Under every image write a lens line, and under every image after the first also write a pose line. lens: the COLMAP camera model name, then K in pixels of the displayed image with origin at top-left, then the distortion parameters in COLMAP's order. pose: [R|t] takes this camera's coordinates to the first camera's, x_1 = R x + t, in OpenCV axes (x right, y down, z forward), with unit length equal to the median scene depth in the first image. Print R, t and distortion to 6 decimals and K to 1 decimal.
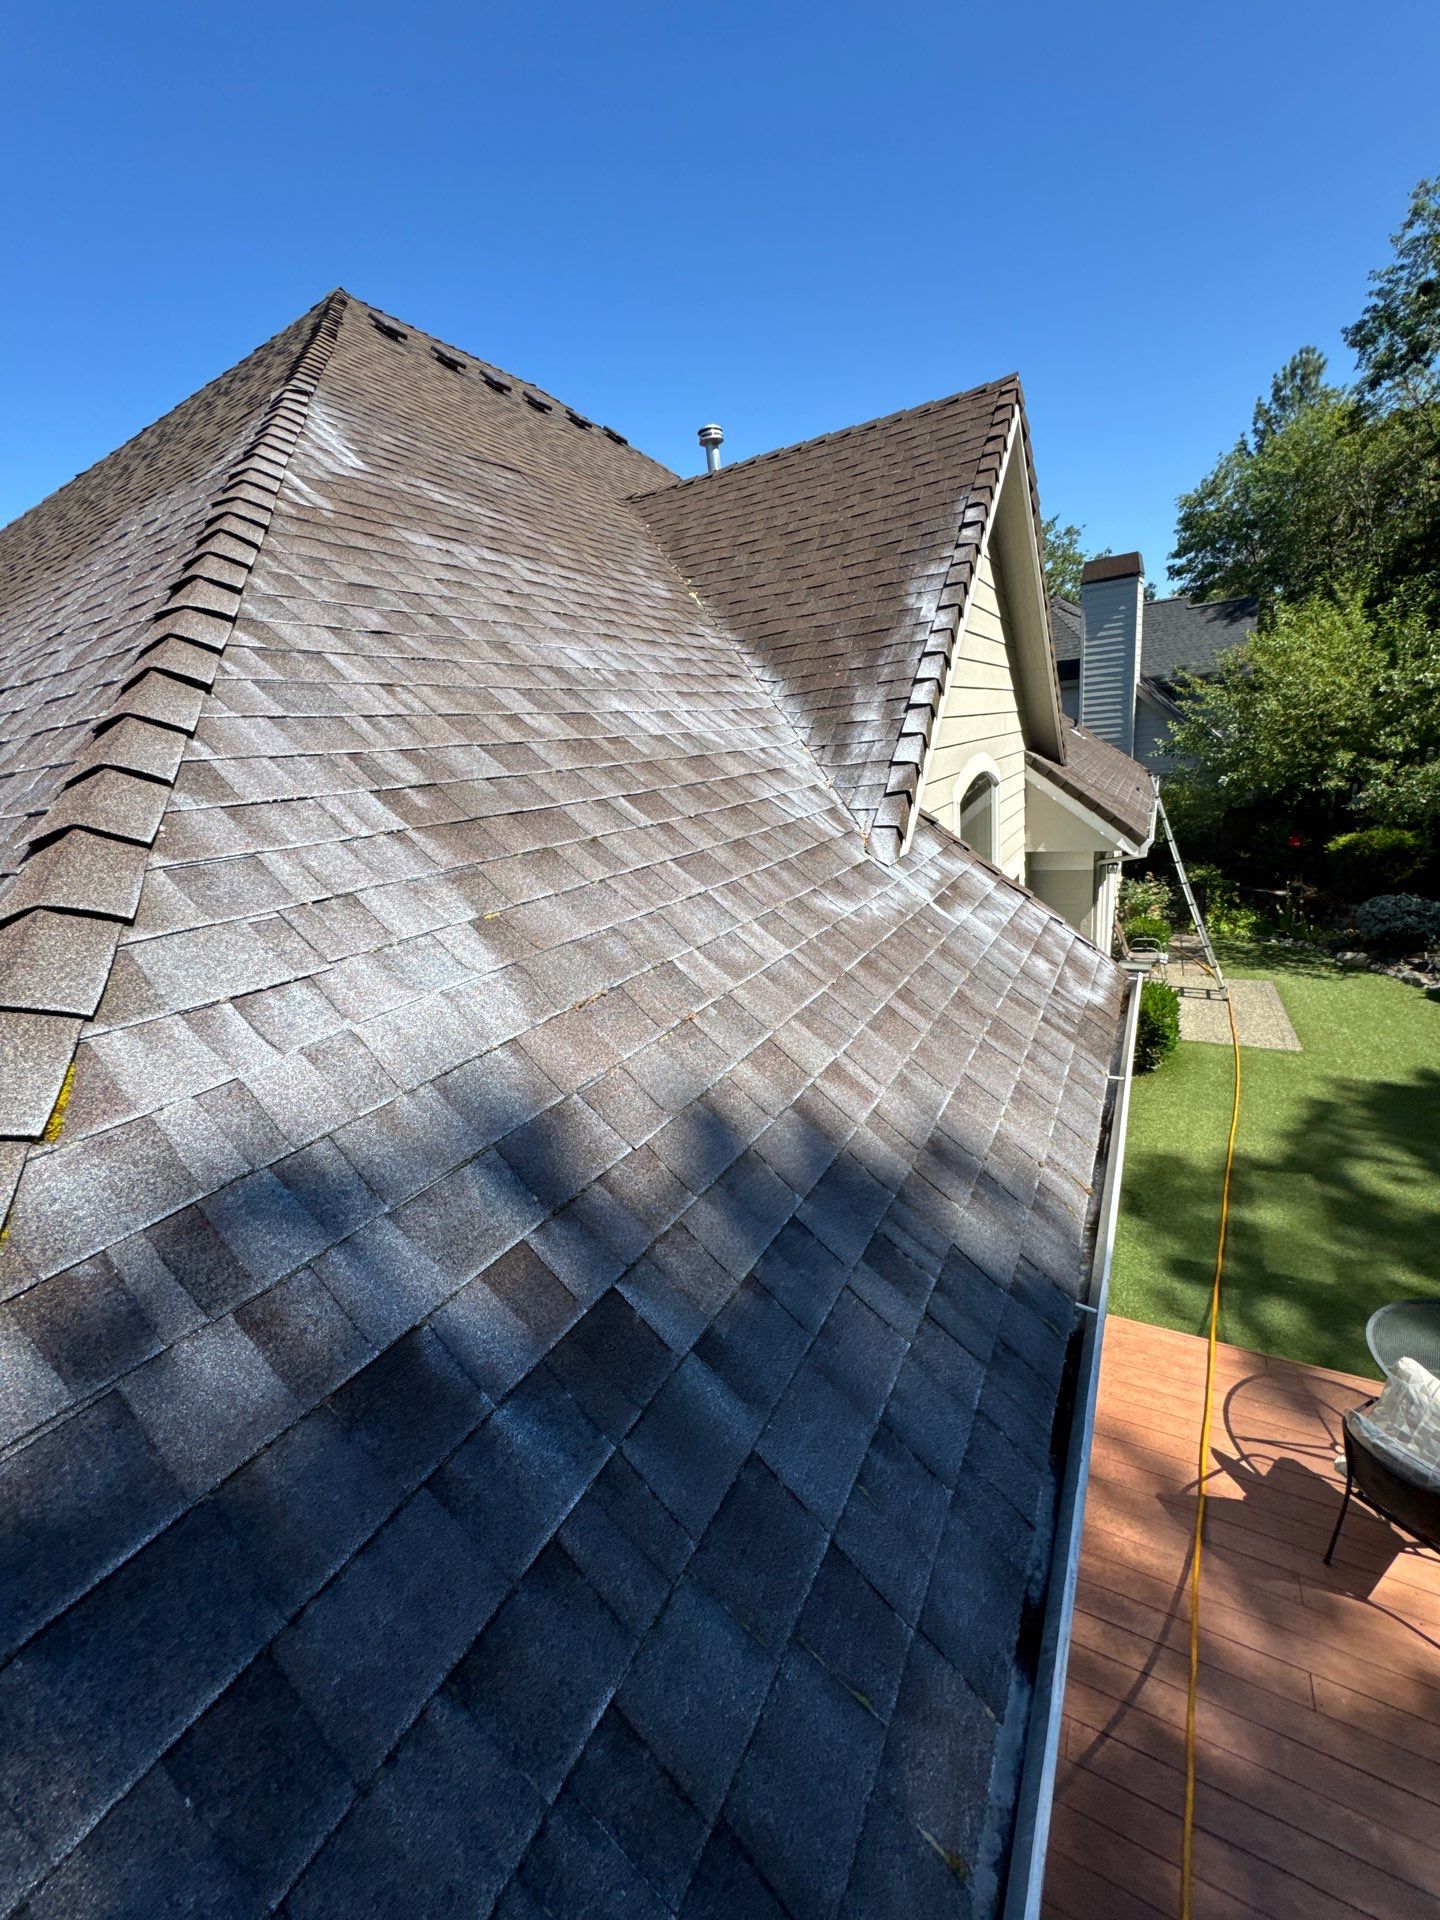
lens RADIAL K [[762.1, 0, 723.3], [0, 762.1, 960.5], [0, 0, 1]] dist [-0.002025, 0.000297]
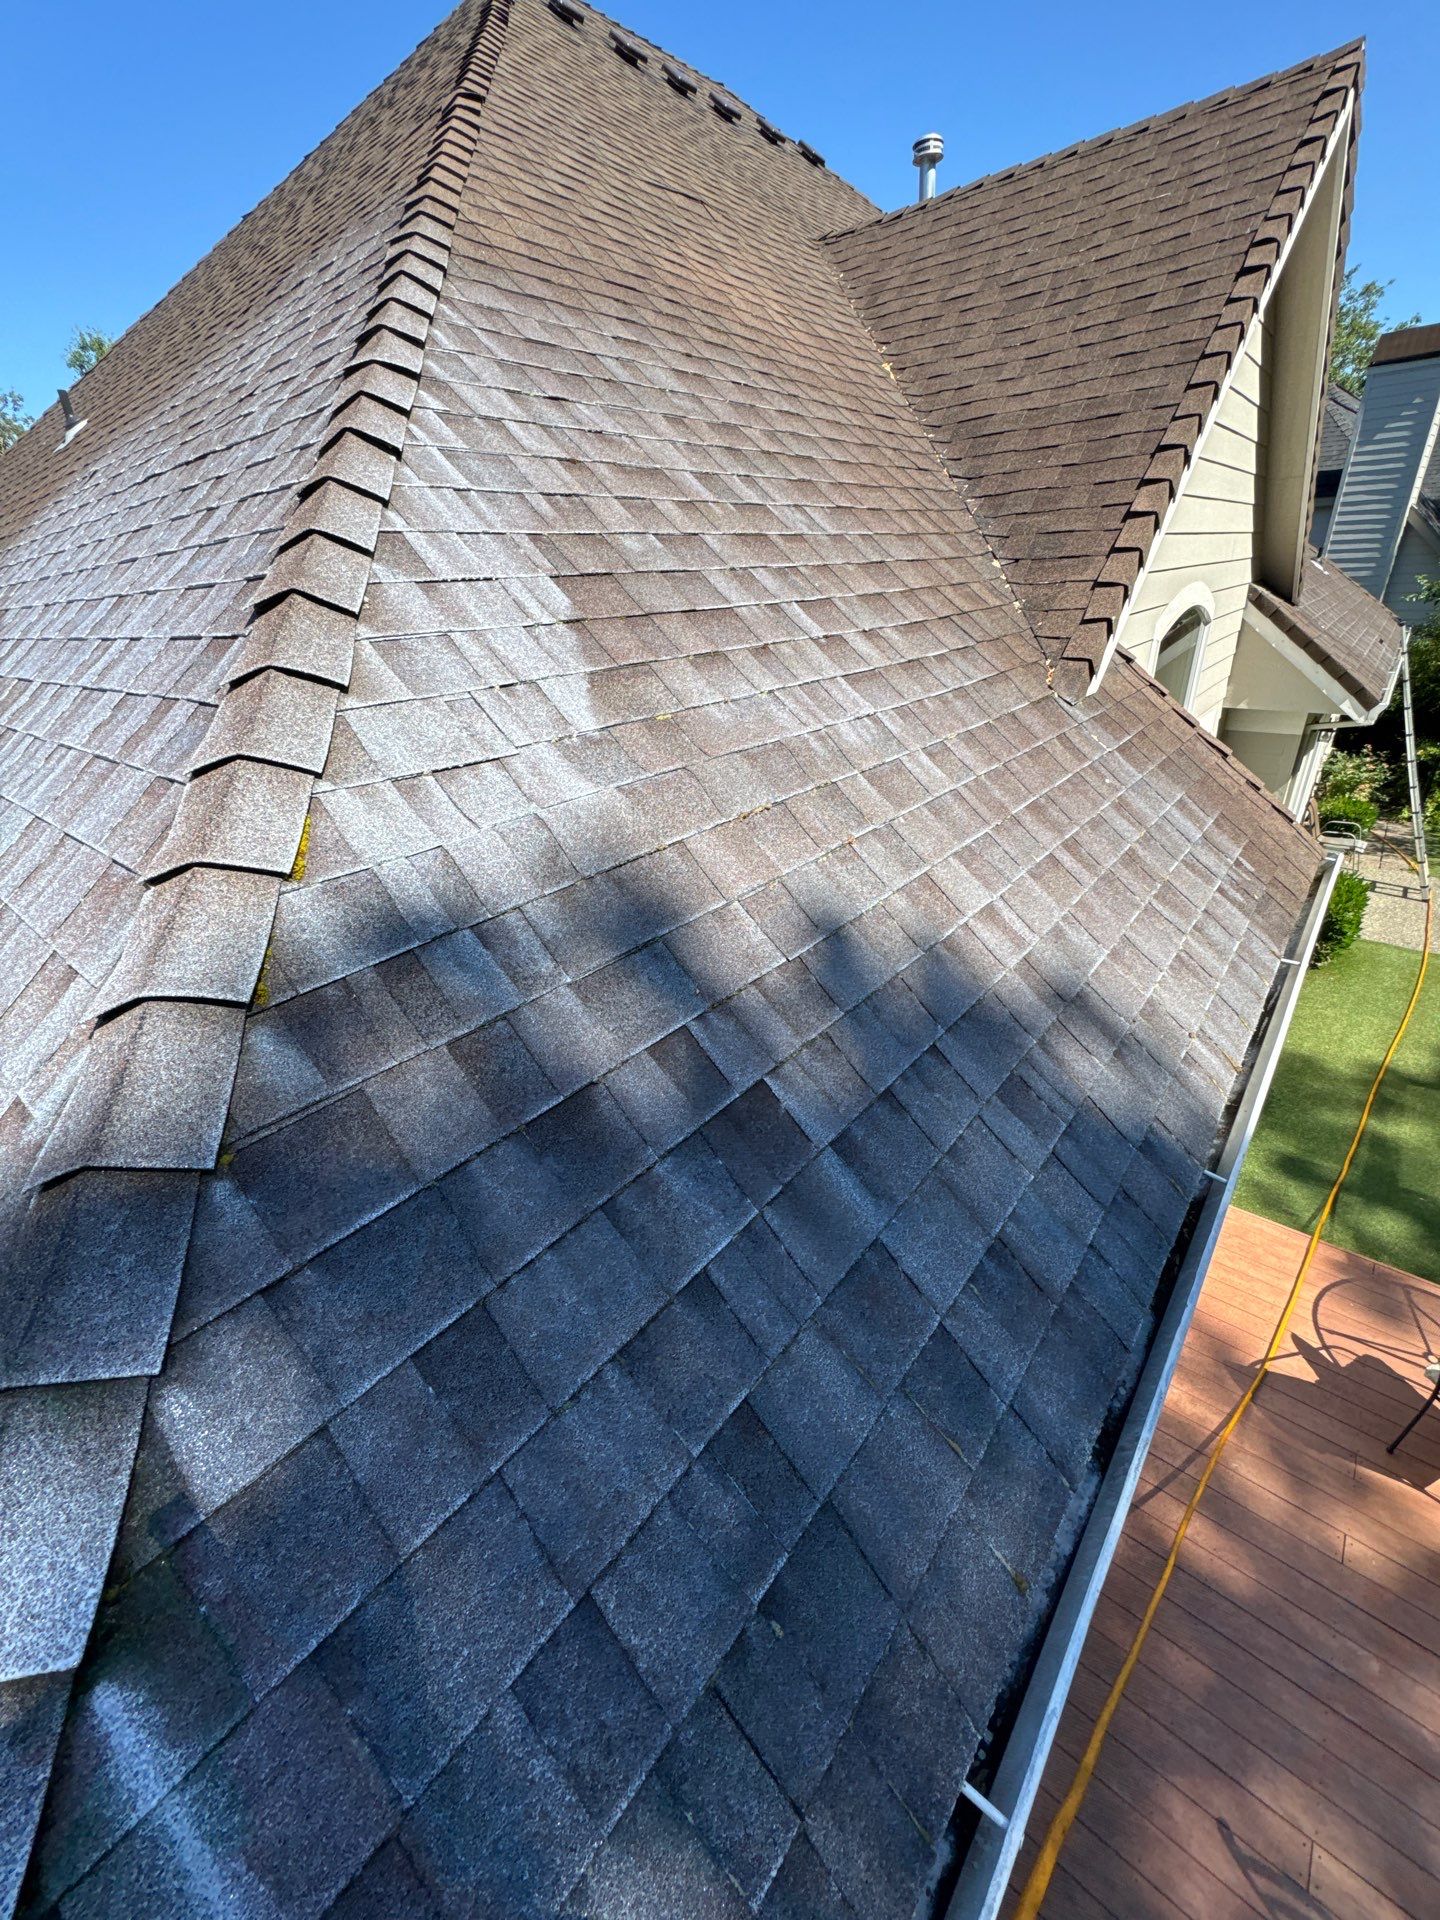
lens RADIAL K [[761.7, 0, 720.0], [0, 761.7, 960.0], [0, 0, 1]] dist [-0.002826, 0.000231]
pose [[0.981749, 0.125670, -0.142747, -0.045039], [-0.093279, 0.972275, 0.214430, 0.026440], [0.165737, -0.197201, 0.966252, -0.007285]]
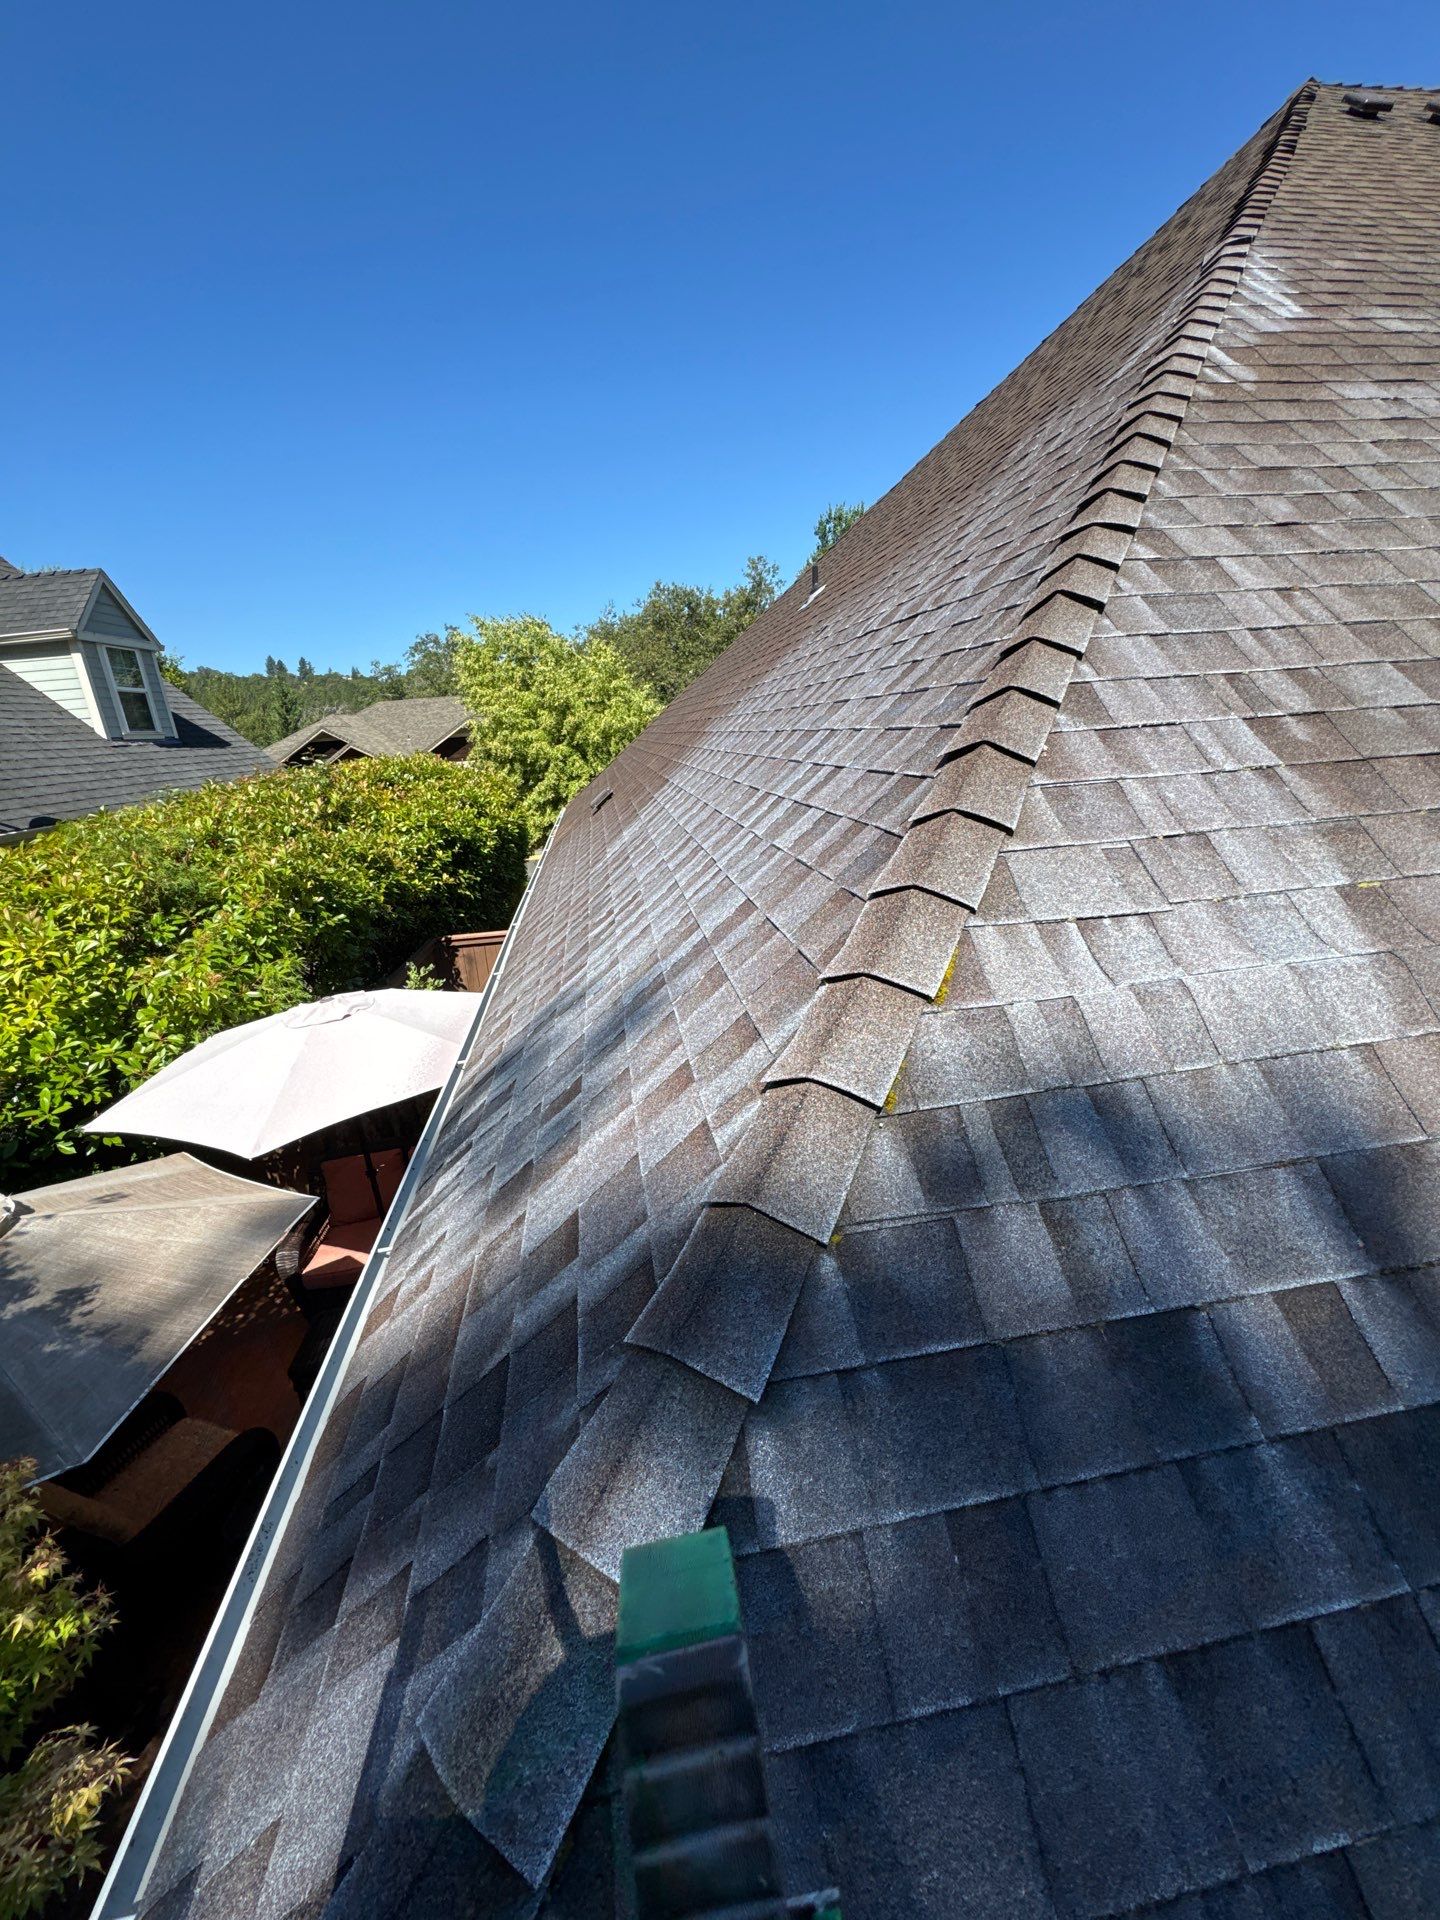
lens RADIAL K [[764.3, 0, 722.1], [0, 764.3, 957.8], [0, 0, 1]] dist [-0.003083, 0.000121]
pose [[0.623671, 0.282016, -0.729042, -0.105922], [-0.197987, 0.959230, 0.201689, -0.010133], [0.756198, 0.018553, 0.654079, -0.048929]]
